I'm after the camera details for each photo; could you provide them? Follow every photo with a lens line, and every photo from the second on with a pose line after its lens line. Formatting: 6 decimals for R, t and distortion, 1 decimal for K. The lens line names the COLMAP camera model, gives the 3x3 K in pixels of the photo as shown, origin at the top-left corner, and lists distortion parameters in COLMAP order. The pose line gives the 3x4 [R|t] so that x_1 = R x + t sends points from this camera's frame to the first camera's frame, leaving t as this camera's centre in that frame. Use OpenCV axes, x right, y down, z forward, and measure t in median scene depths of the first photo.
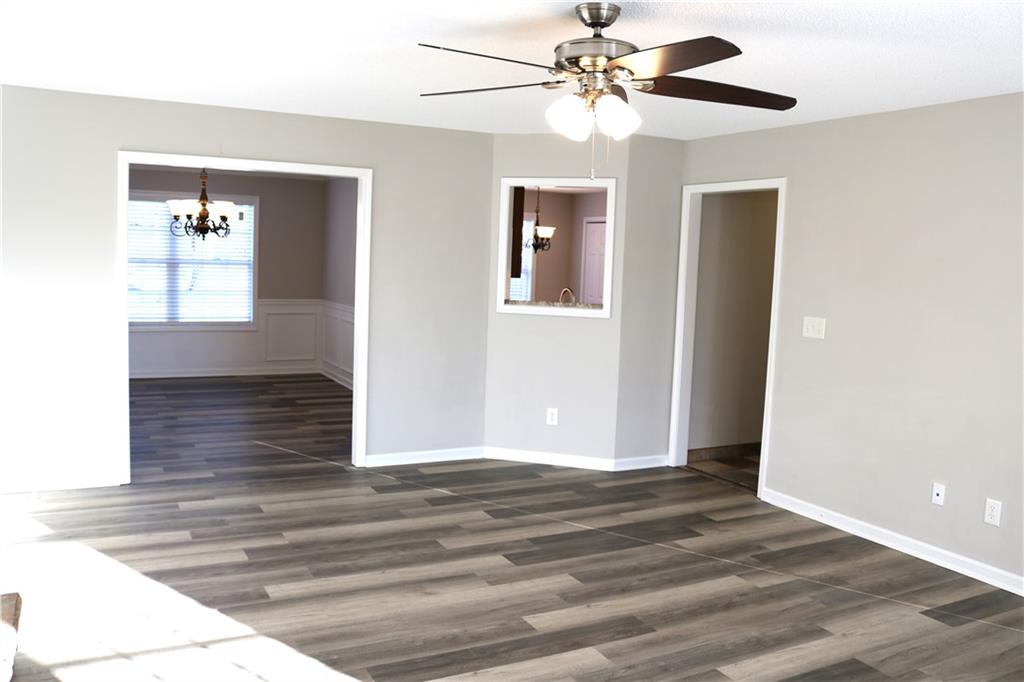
lens RADIAL K [[843.2, 0, 512.0], [0, 843.2, 341.0], [0, 0, 1]] dist [-0.155488, 0.136610]
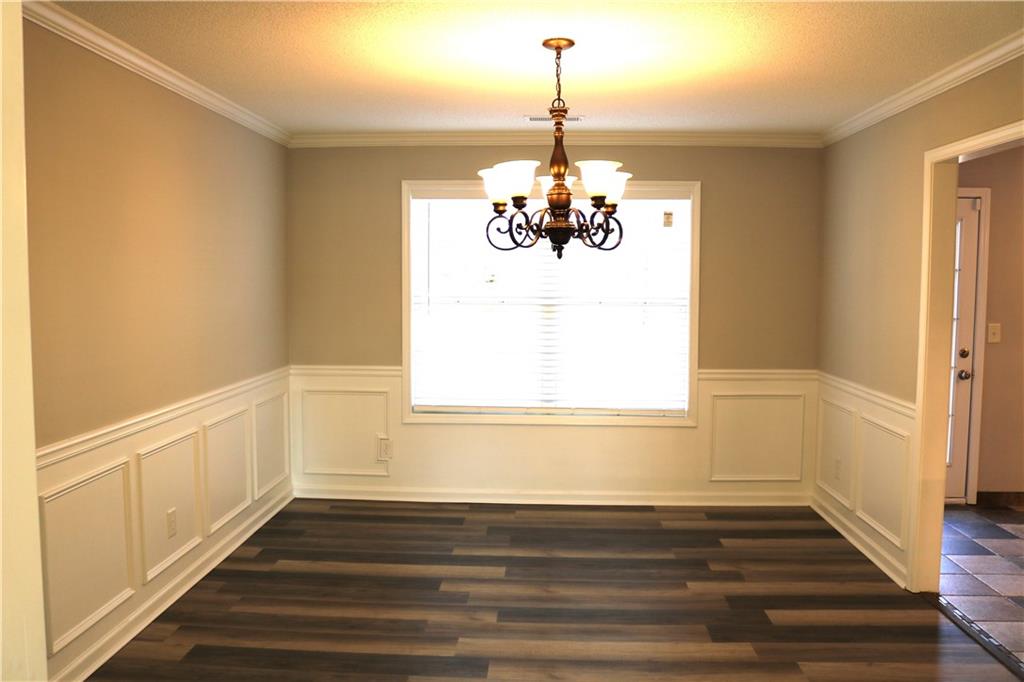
lens RADIAL K [[843.2, 0, 512.0], [0, 843.2, 341.0], [0, 0, 1]] dist [-0.155488, 0.136610]
pose [[0.858011, 0.001436, -0.513629, -0.168618], [-0.021176, 0.999245, -0.032582, -0.063614], [0.513194, 0.038832, 0.857394, 0.613024]]
